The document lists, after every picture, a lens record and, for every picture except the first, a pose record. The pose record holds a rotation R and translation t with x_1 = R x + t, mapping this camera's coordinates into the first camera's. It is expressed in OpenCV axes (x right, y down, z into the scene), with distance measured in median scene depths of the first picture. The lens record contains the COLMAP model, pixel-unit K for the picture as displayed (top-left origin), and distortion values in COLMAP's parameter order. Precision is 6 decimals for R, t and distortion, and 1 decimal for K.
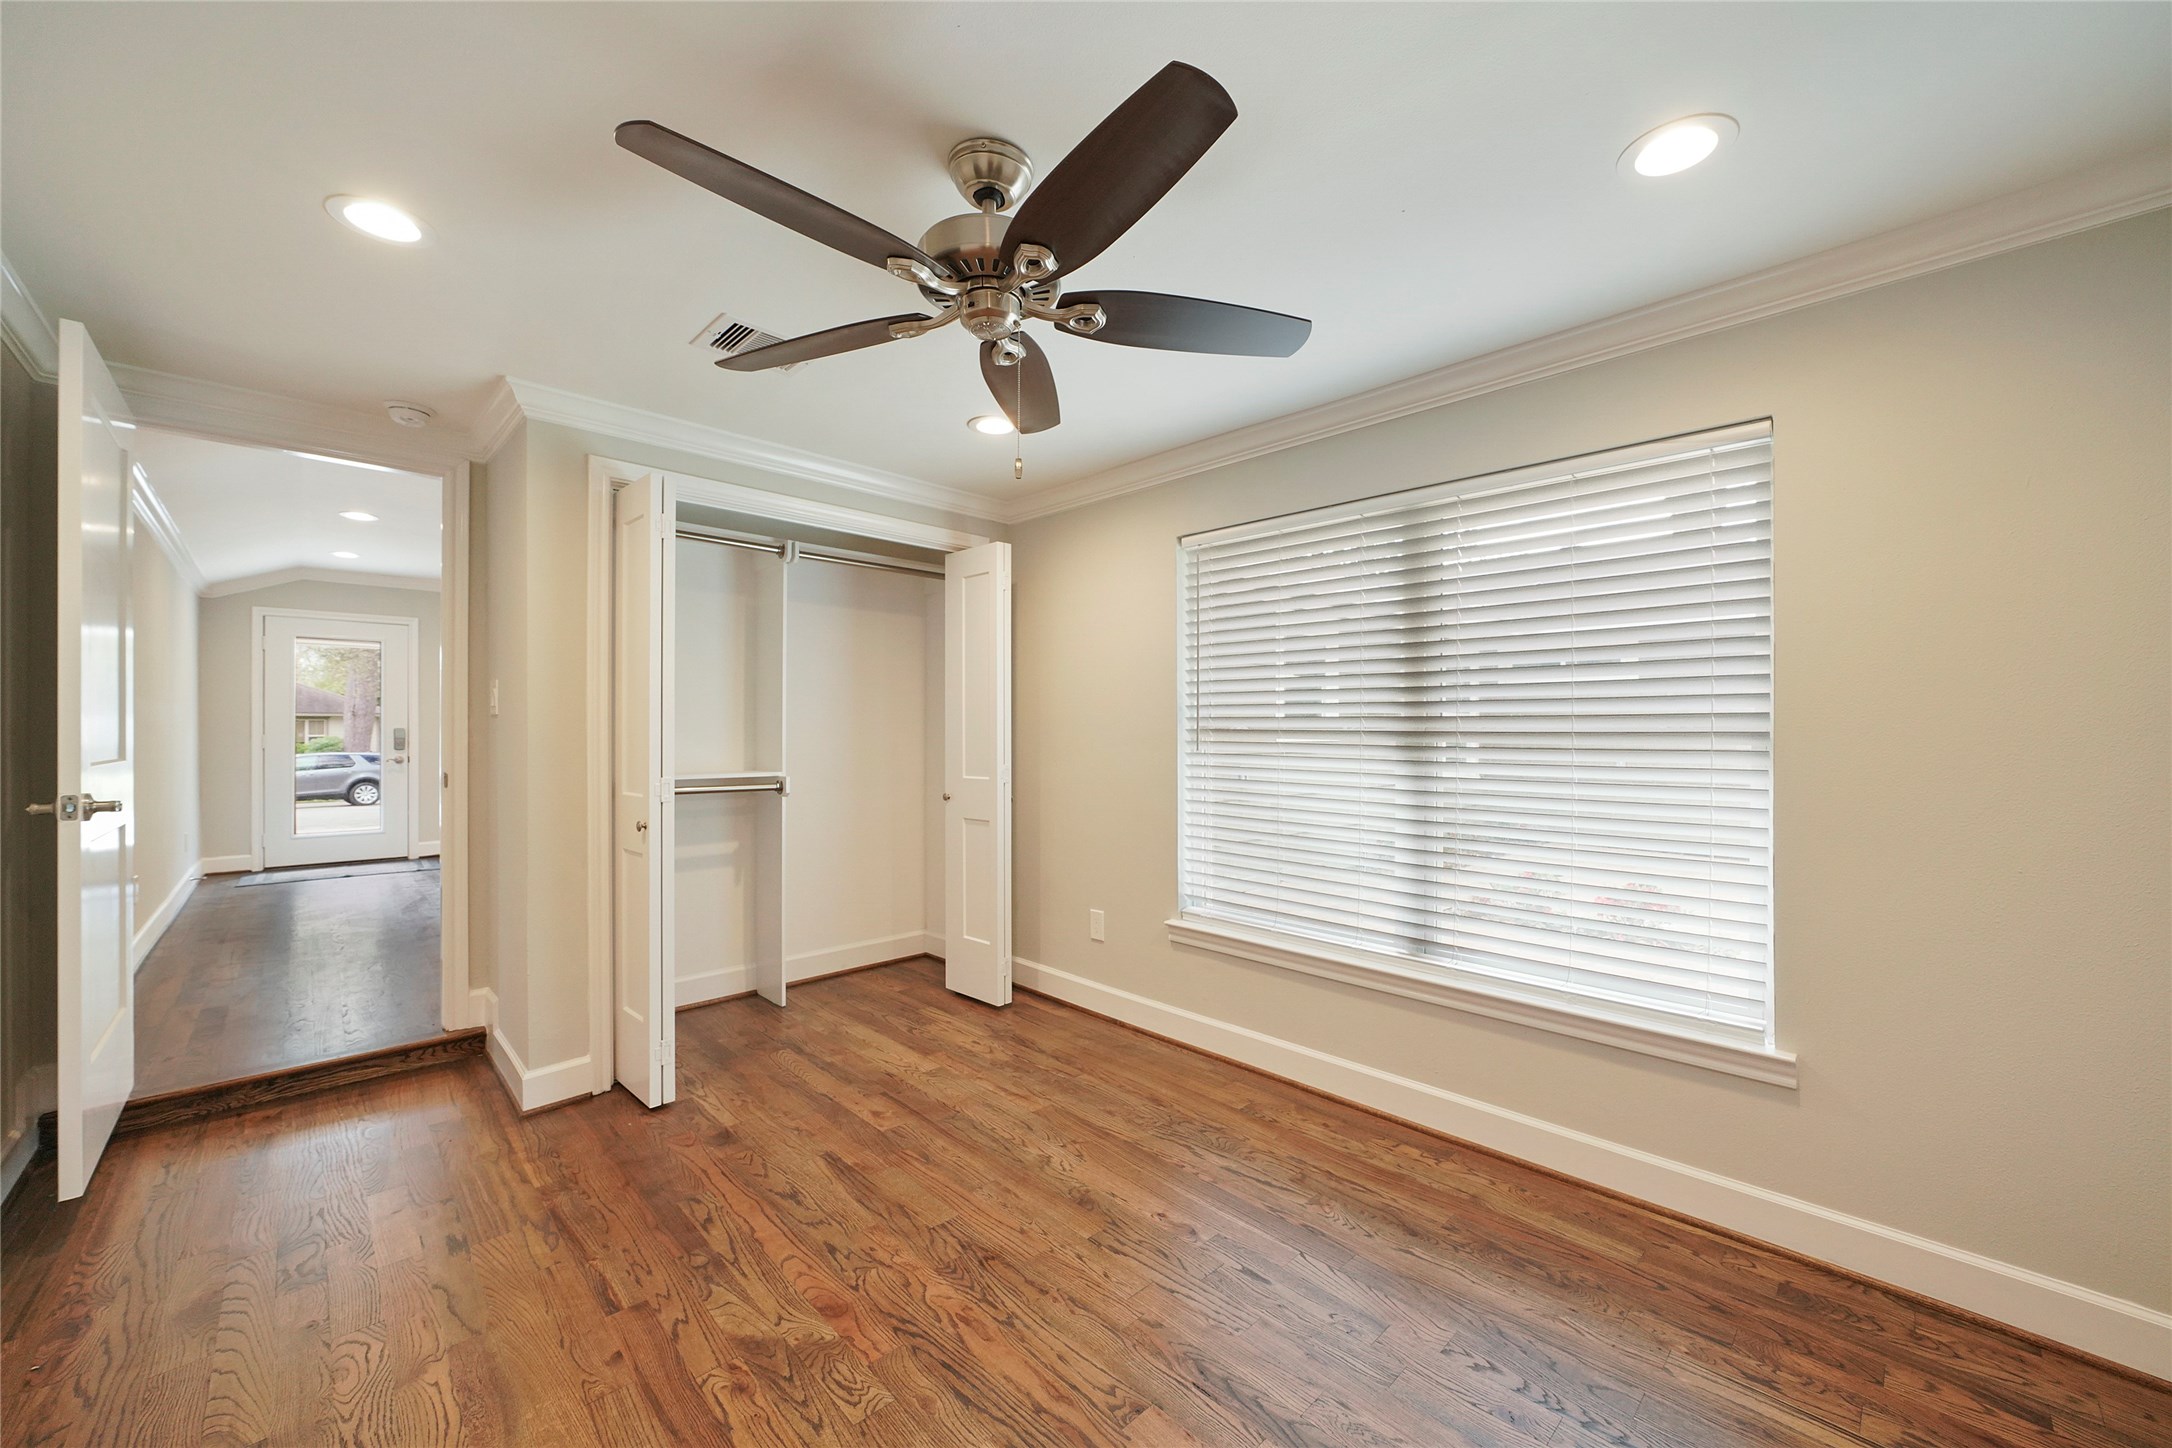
lens RADIAL K [[819.8, 0, 1084.5], [0, 819.8, 736.2], [0, 0, 1]] dist [-0.003403, -0.000489]
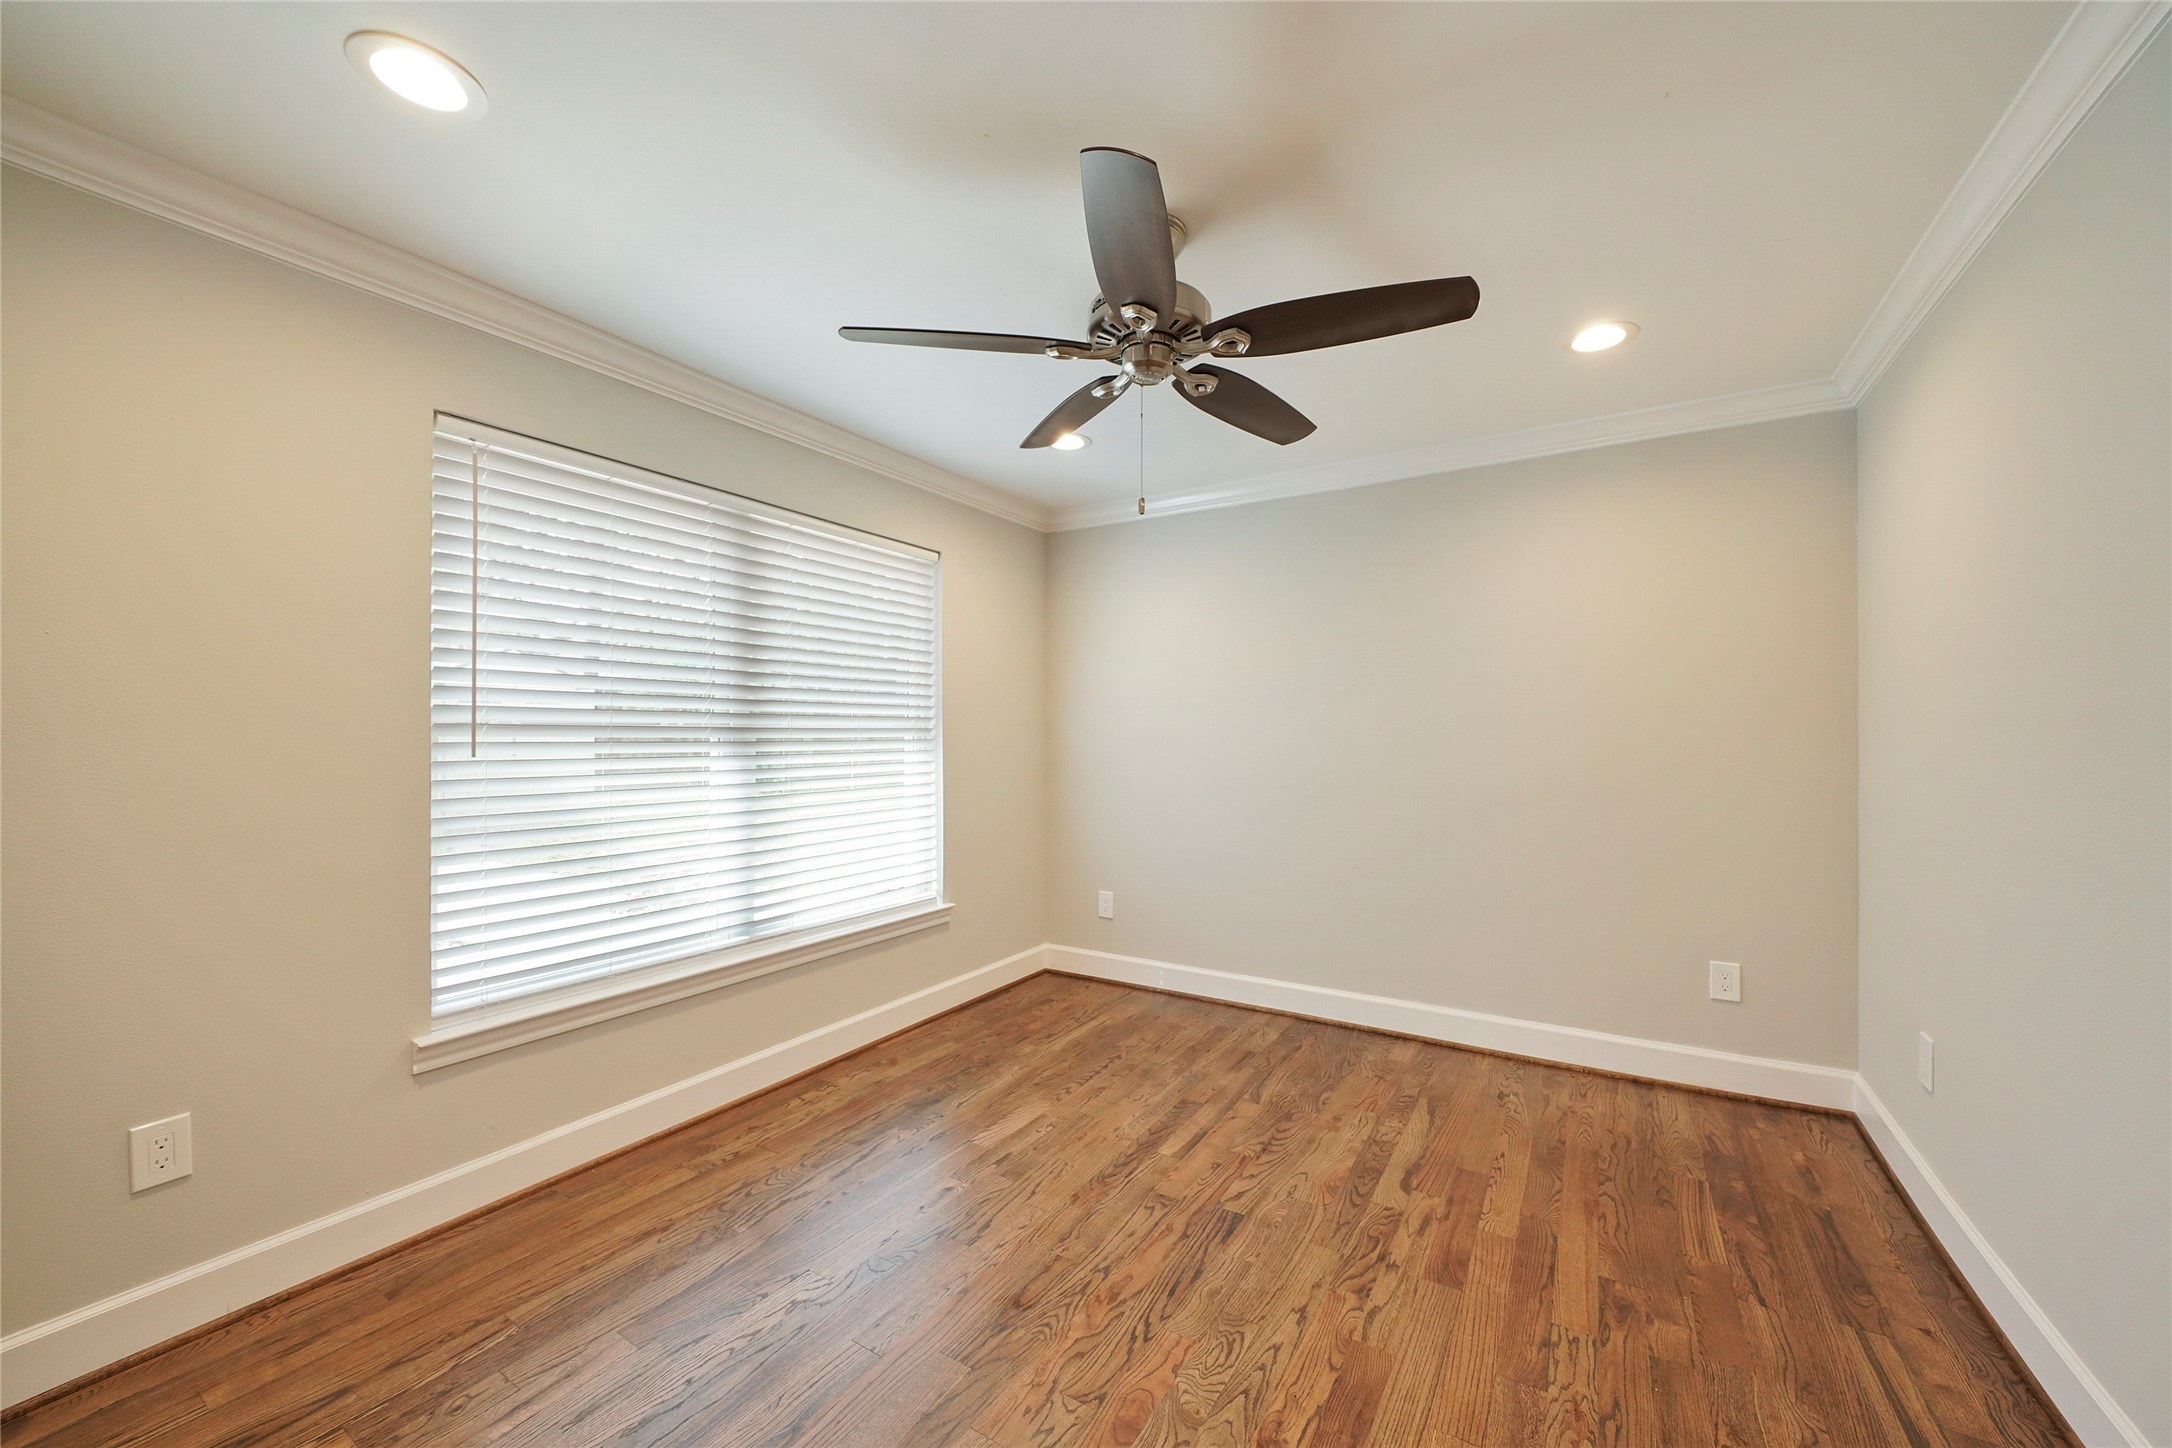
lens RADIAL K [[819.8, 0, 1084.5], [0, 819.8, 736.2], [0, 0, 1]] dist [-0.003403, -0.000489]
pose [[-0.237041, -0.002068, 0.971497, -0.974956], [0.004092, 0.999987, 0.003127, 0.005779], [-0.971491, 0.004716, -0.237030, 1.097478]]
